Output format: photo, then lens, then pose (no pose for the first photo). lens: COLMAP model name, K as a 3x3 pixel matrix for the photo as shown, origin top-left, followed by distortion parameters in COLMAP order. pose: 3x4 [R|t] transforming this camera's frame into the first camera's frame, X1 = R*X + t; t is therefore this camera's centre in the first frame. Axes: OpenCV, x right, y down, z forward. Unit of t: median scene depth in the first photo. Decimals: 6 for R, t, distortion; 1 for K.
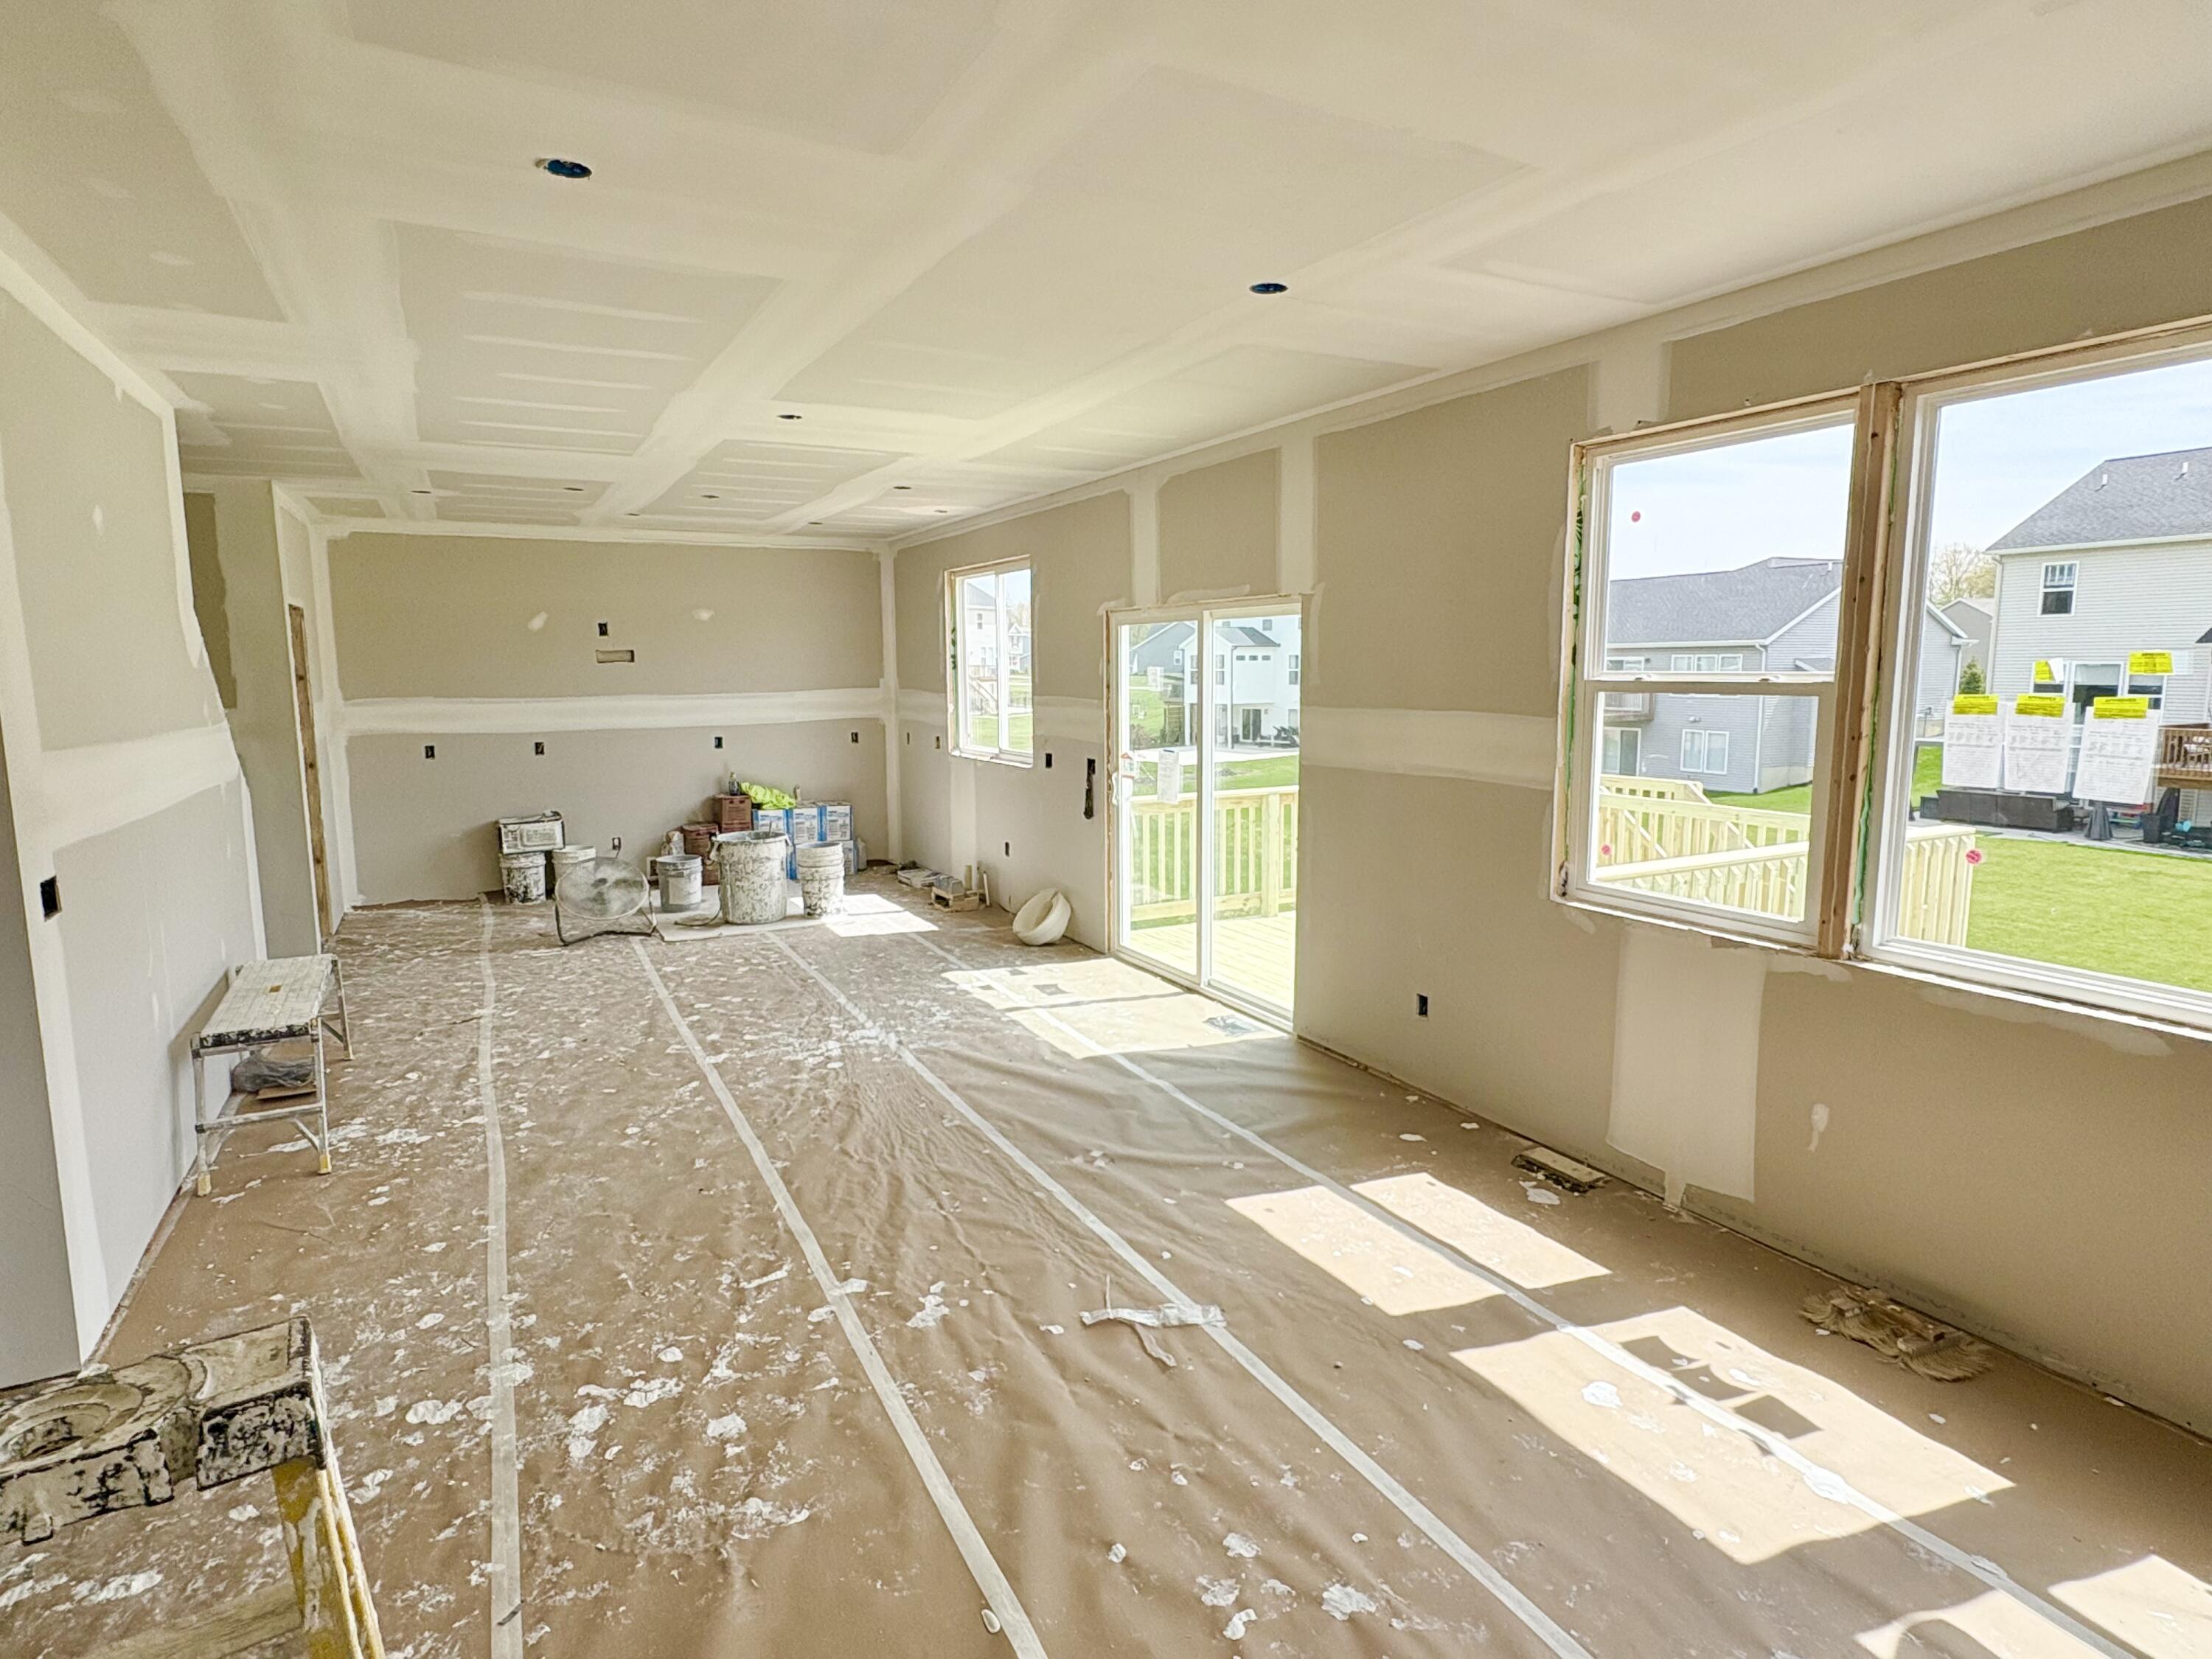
lens RADIAL K [[1214.7, 0, 1097.4], [0, 1214.7, 829.4], [0, 0, 1]] dist [-0.018086, 0.000236]
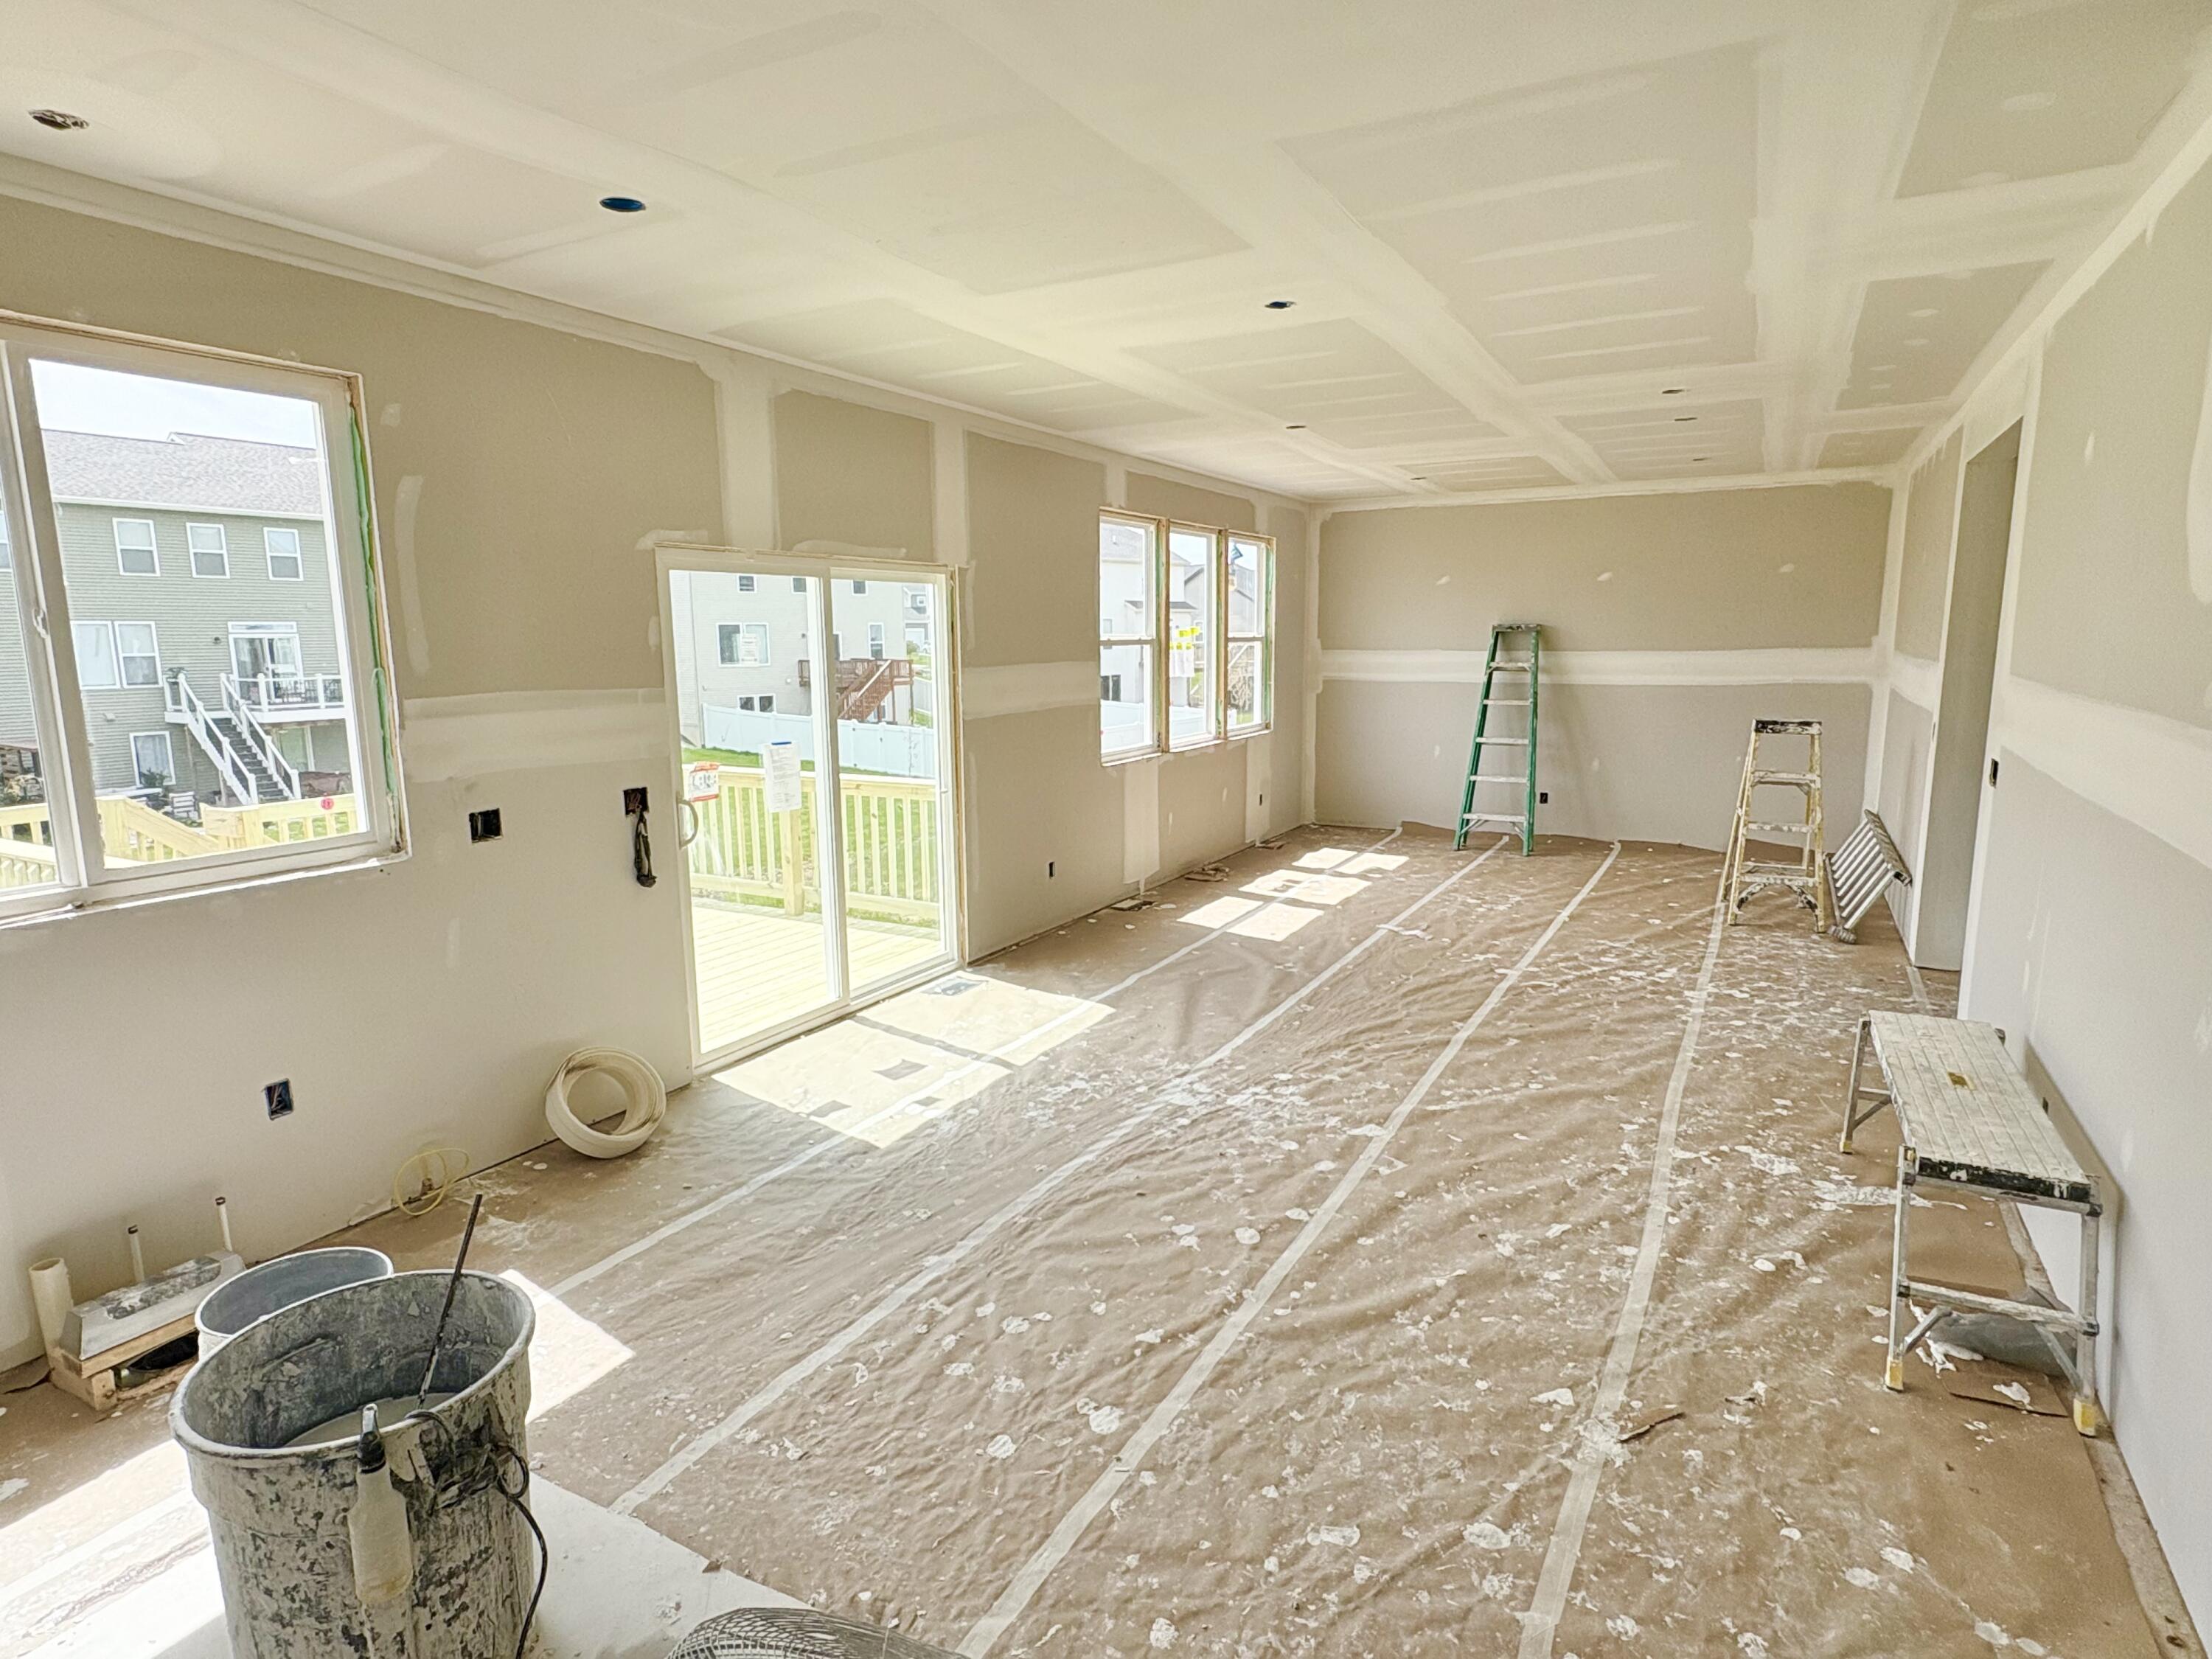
lens RADIAL K [[1214.7, 0, 1095.5], [0, 1214.7, 831.1], [0, 0, 1]] dist [-0.018086, 0.000236]
pose [[-0.554244, -0.122006, 0.823364, -0.919903], [0.124202, 0.966002, 0.226748, -0.213488], [-0.823036, 0.227937, -0.520247, 1.663063]]
